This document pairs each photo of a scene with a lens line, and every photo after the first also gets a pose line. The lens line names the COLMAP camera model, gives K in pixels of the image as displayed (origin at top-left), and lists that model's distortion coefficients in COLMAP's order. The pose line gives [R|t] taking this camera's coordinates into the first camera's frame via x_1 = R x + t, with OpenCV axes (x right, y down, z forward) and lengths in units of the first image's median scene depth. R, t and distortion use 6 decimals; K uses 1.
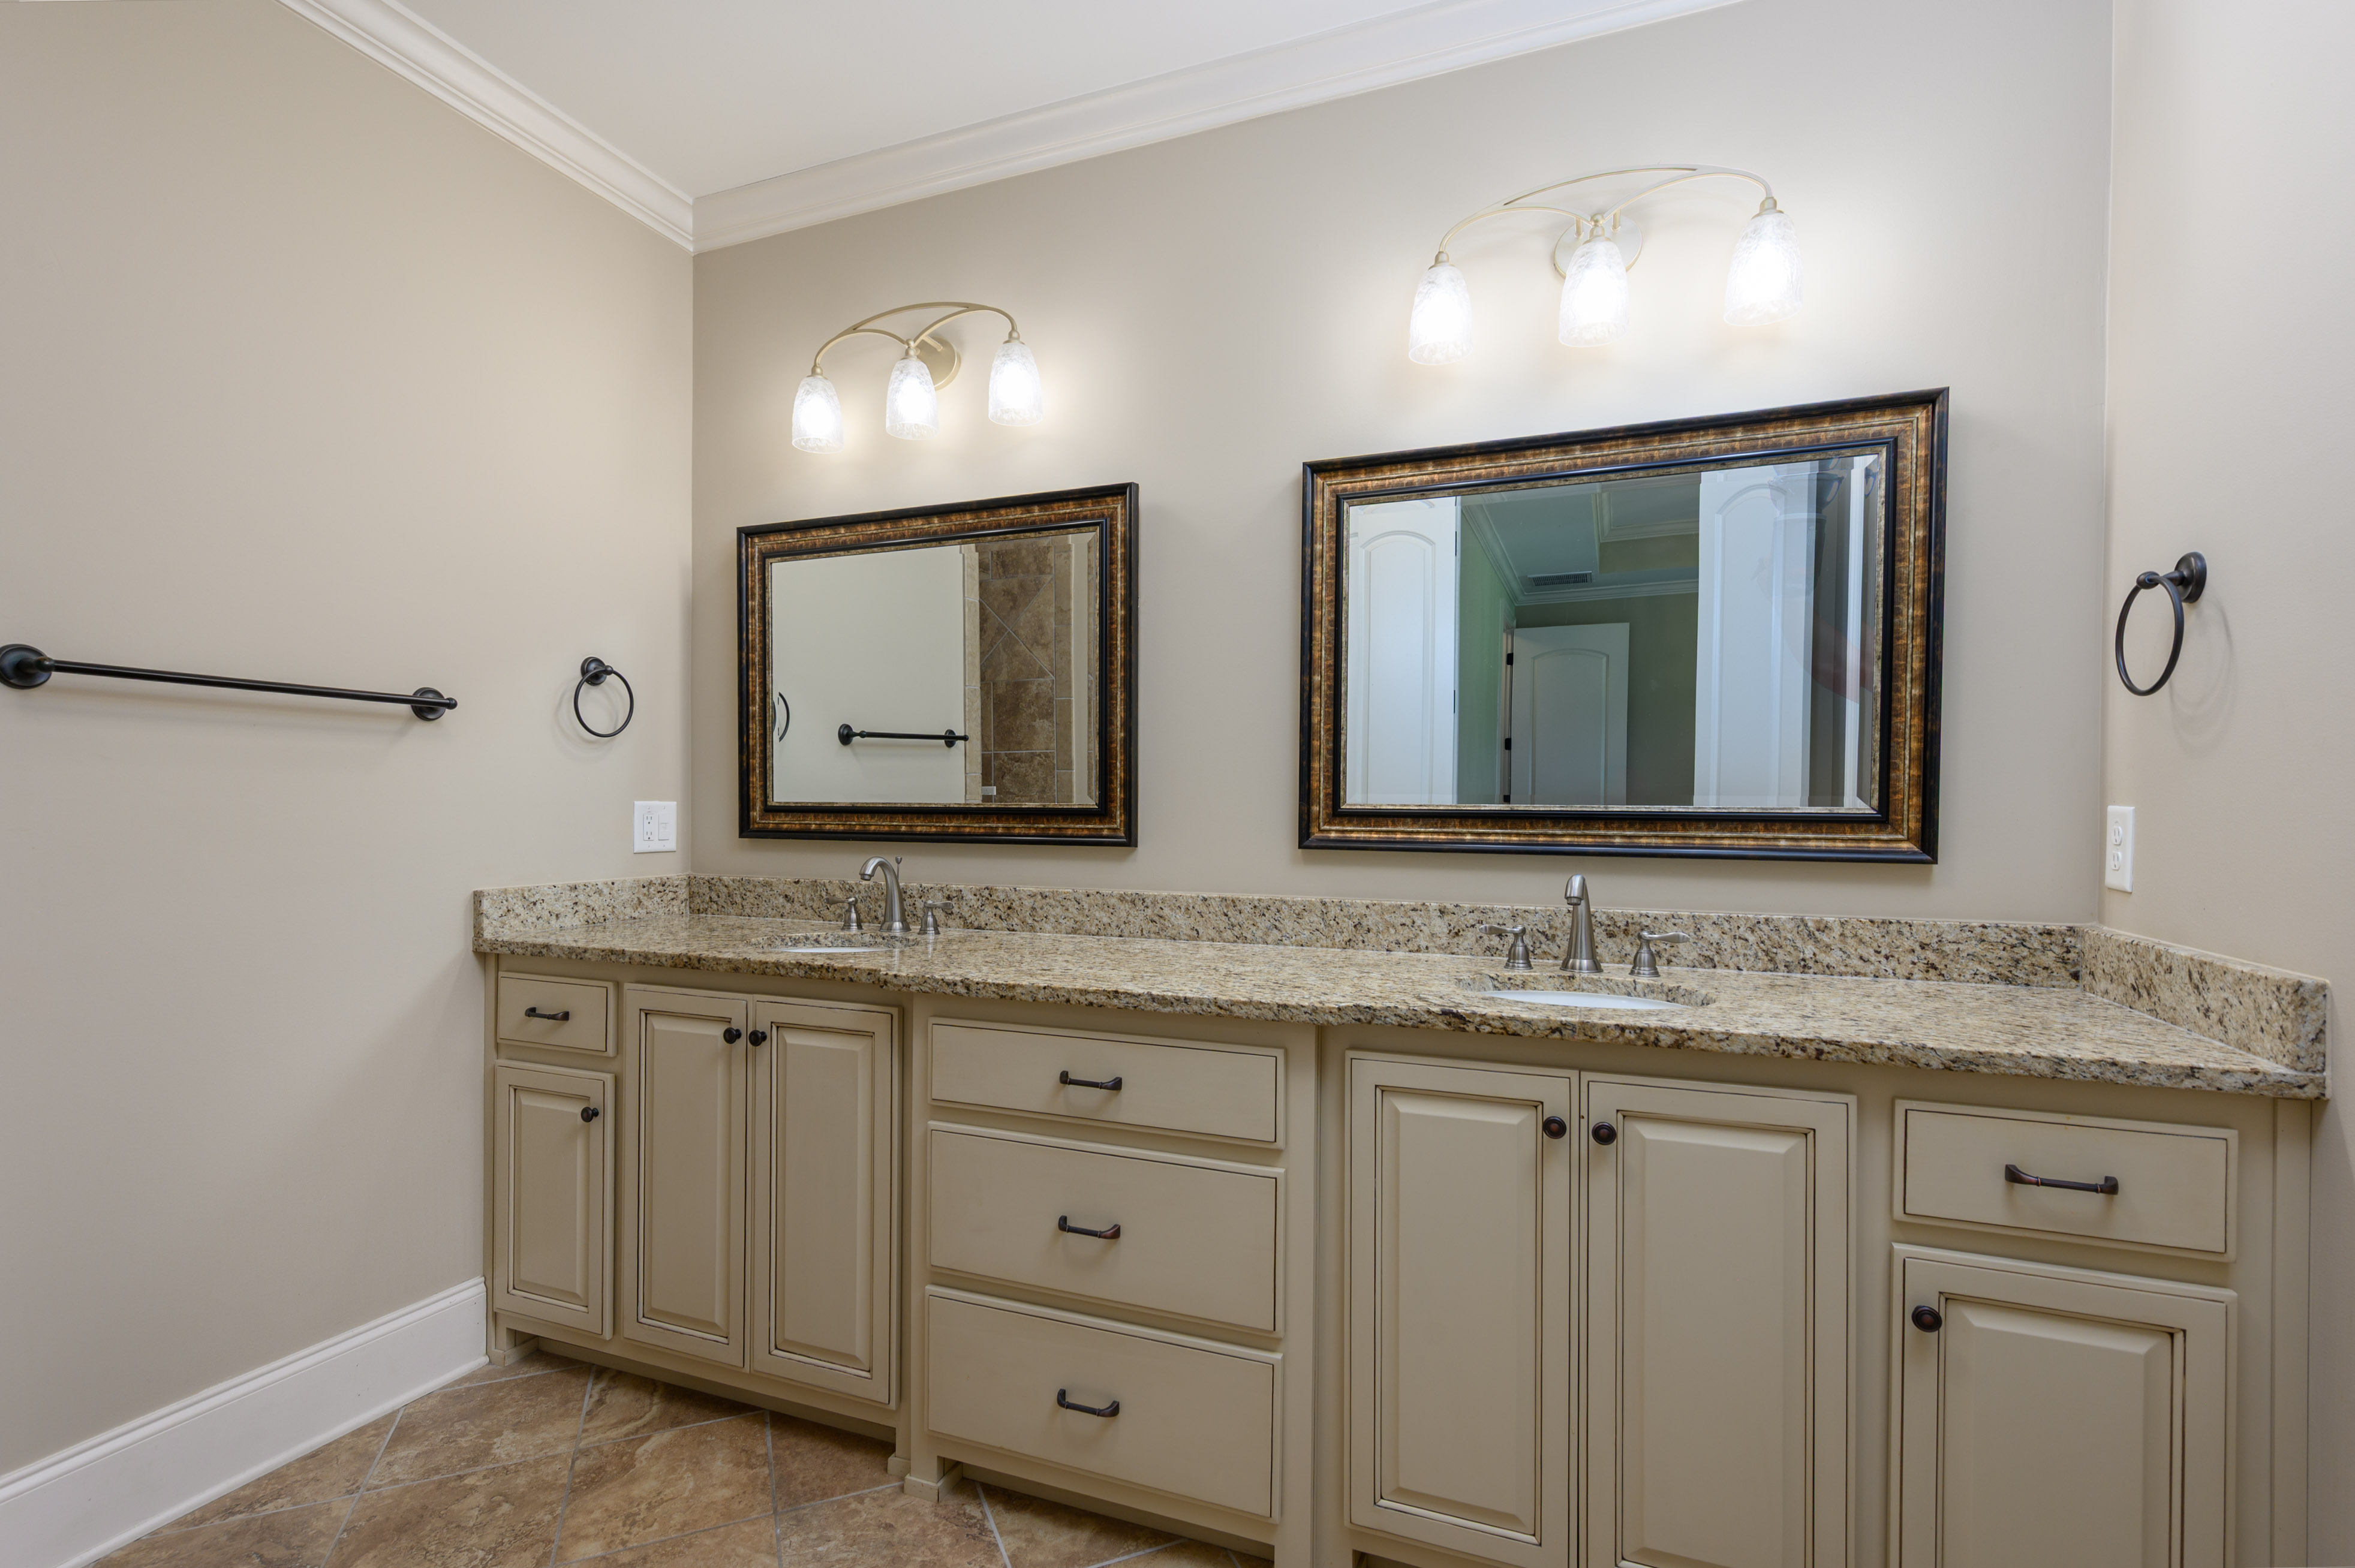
lens RADIAL K [[1075.8, 0, 1173.8], [0, 1075.8, 800.0], [0, 0, 1]] dist [-0.000999, 0.000196]
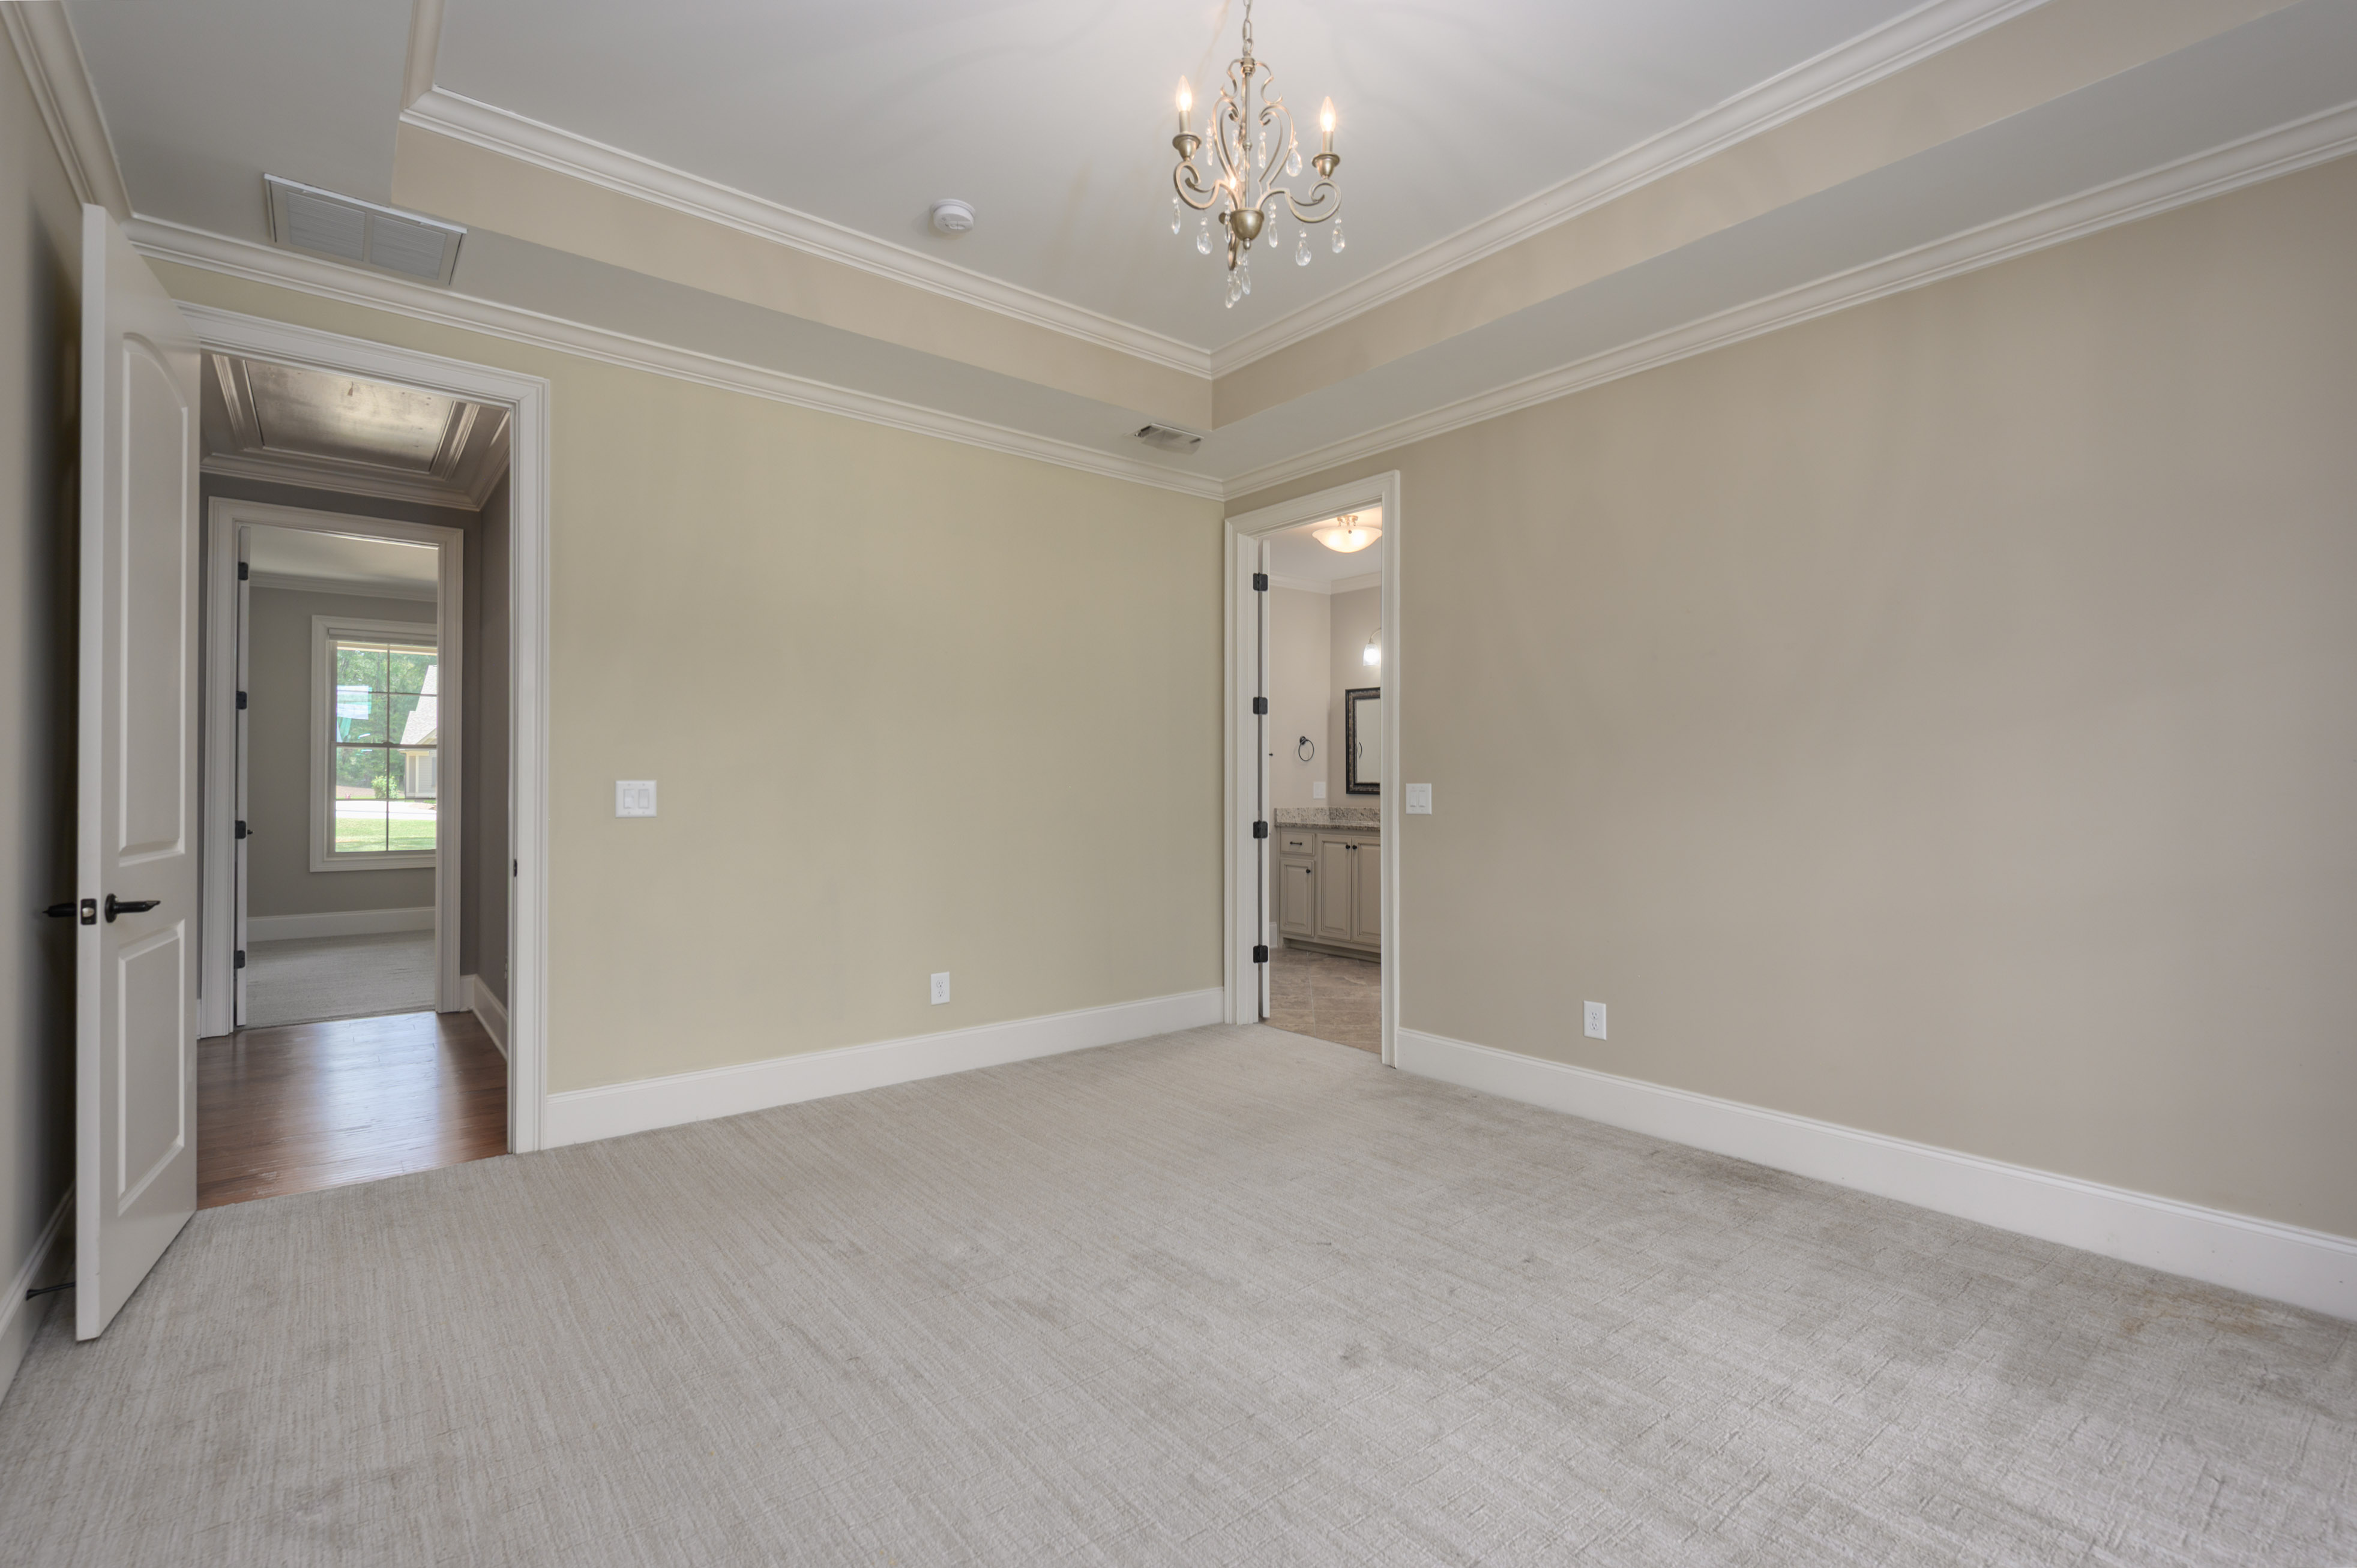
lens RADIAL K [[1050.6, 0, 1170.6], [0, 1050.6, 780.9], [0, 0, 1]] dist [-0.000434, 0.000025]
pose [[0.865857, -0.000827, -0.500291, 0.845616], [0.001983, 0.999996, 0.001778, -0.009151], [0.500288, -0.002531, 0.865855, -2.362471]]
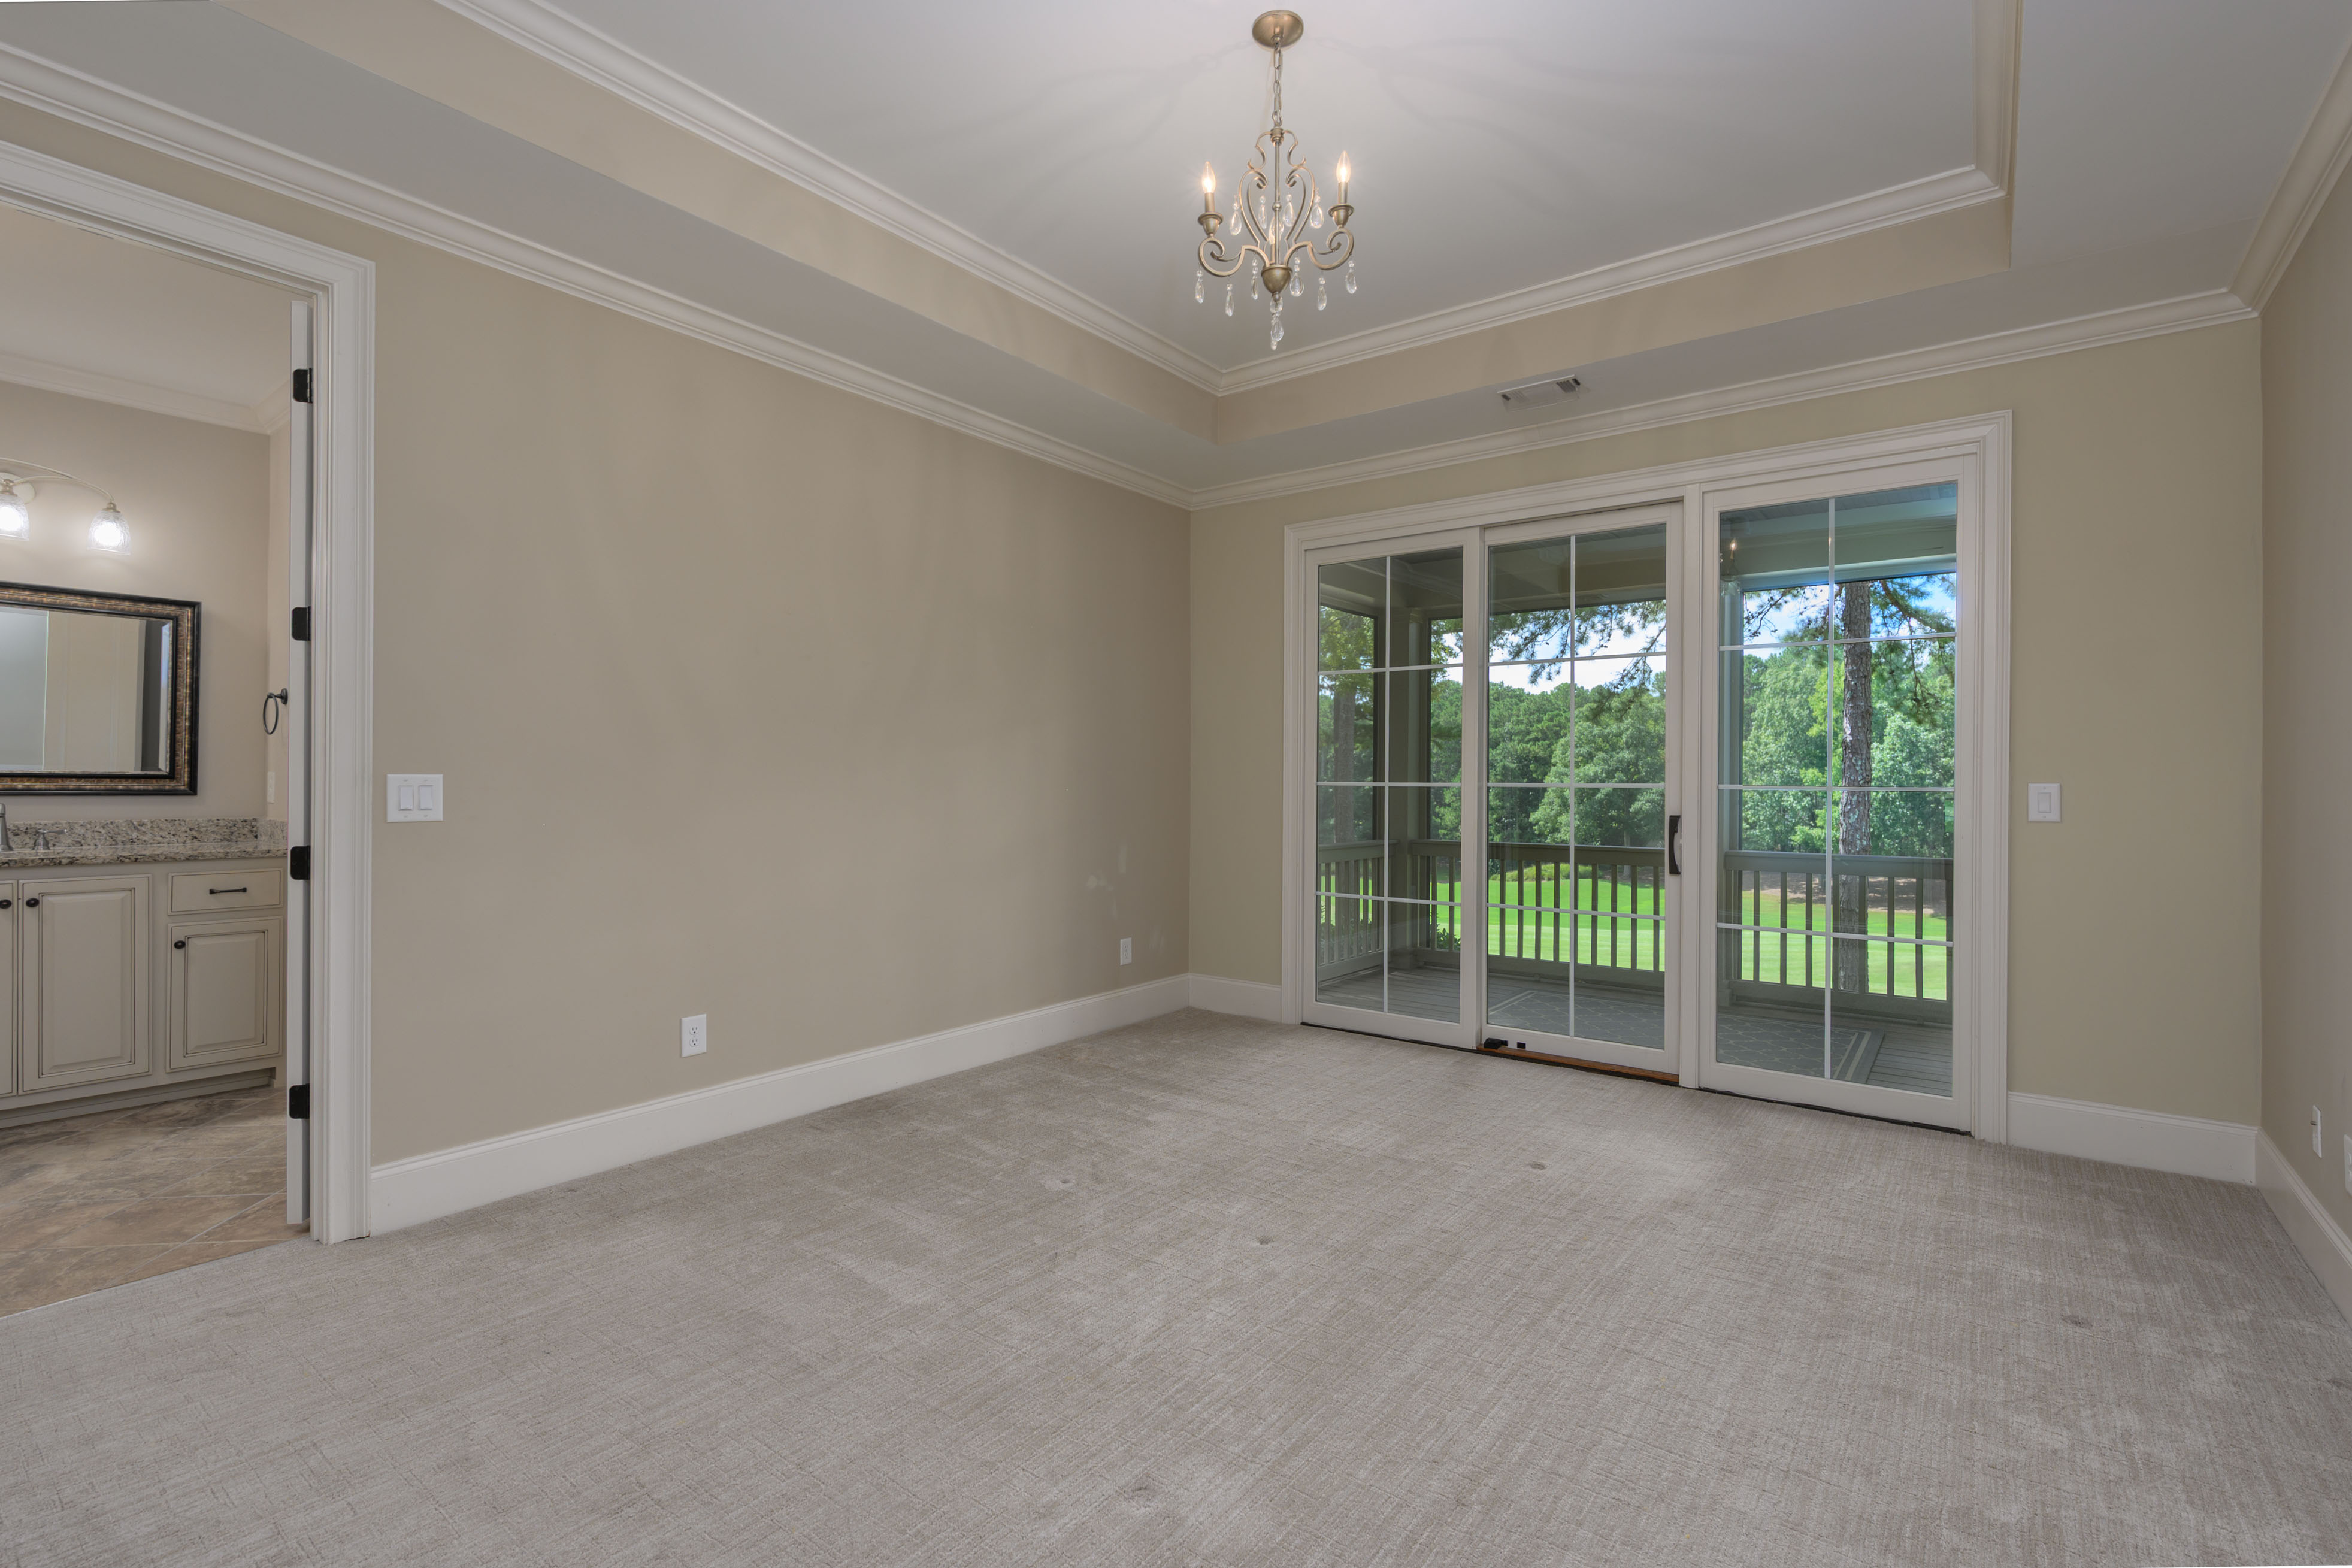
lens RADIAL K [[1074.5, 0, 1172.3], [0, 1074.5, 800.0], [0, 0, 1]] dist [-0.000999, 0.000196]
pose [[0.275414, -0.013341, 0.961233, -0.904323], [-0.014121, 0.999740, 0.017922, -0.004219], [-0.961222, -0.018509, 0.275154, -1.589194]]
